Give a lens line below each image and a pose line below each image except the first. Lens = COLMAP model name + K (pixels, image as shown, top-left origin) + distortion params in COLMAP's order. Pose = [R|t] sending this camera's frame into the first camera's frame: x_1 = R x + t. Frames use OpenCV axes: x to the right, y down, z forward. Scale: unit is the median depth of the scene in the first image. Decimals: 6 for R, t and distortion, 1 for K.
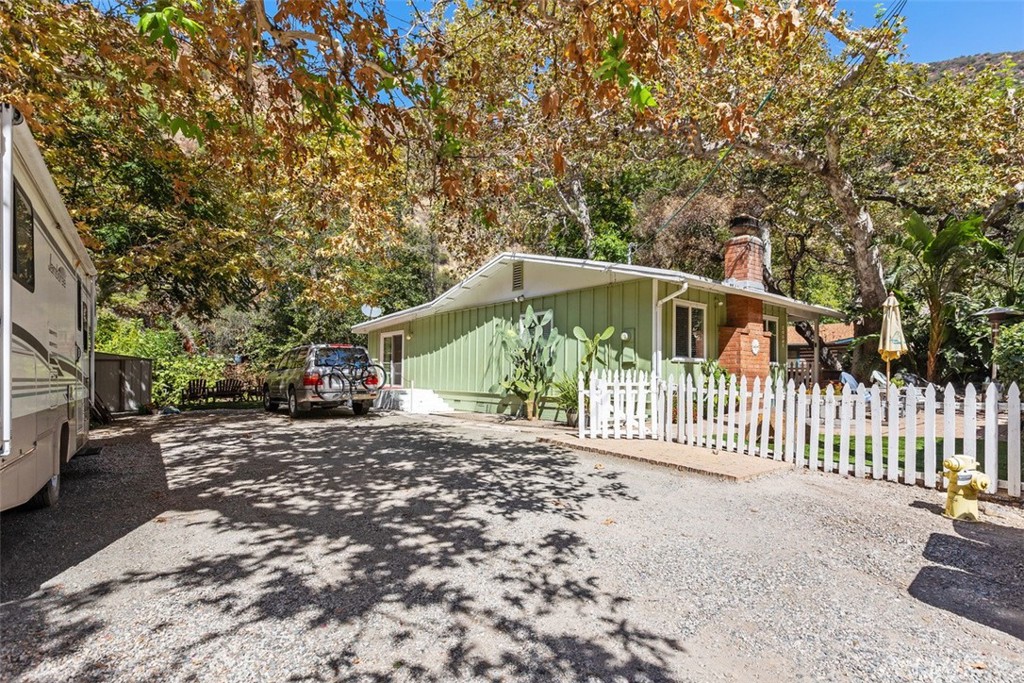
lens RADIAL K [[502.3, 0, 513.0], [0, 502.3, 364.1], [0, 0, 1]] dist [-0.001507, 0.000165]
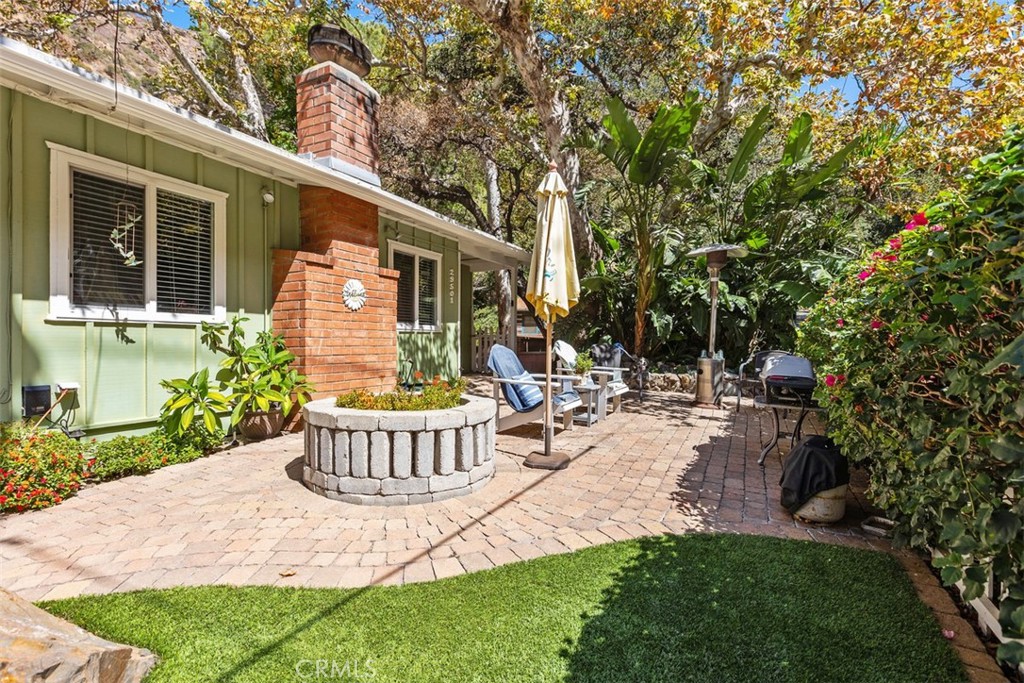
lens RADIAL K [[457.0, 0, 516.6], [0, 457.0, 343.5], [0, 0, 1]] dist [0.001184, 0.000738]
pose [[0.915348, -0.008704, 0.402569, 0.441067], [-0.003625, 0.999548, 0.029855, 0.000459], [-0.402647, -0.028787, 0.914903, 0.506255]]
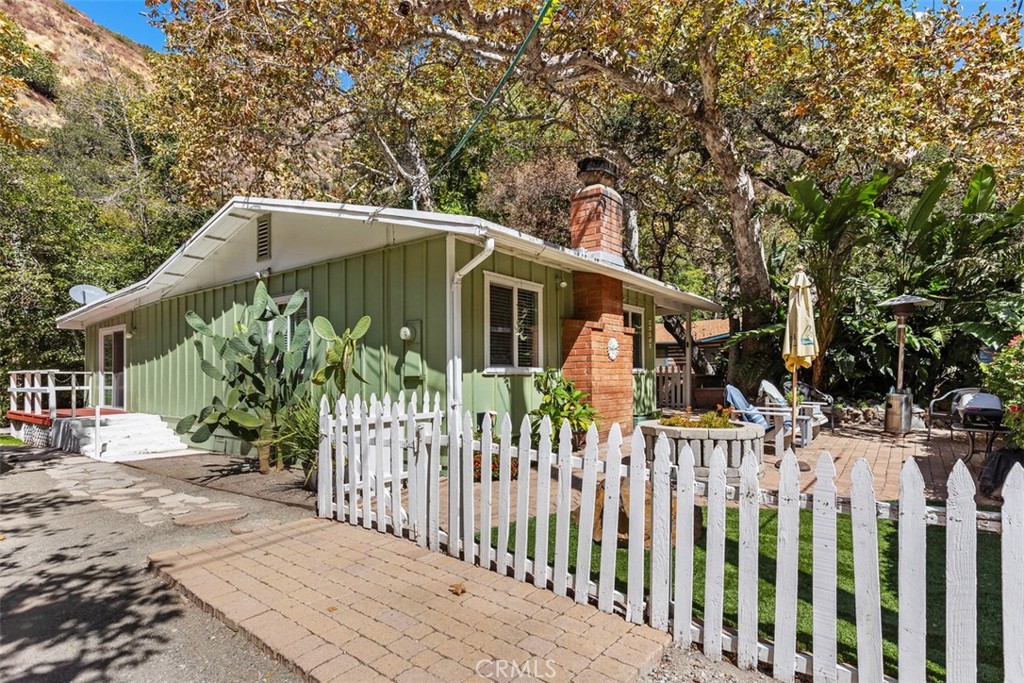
lens RADIAL K [[509.8, 0, 515.9], [0, 509.8, 370.7], [0, 0, 1]] dist [-0.003772, -0.000916]
pose [[0.973268, -0.015722, 0.229134, 0.190013], [0.011931, 0.999768, 0.017922, -0.018256], [-0.229363, -0.014709, 0.973230, 0.345168]]
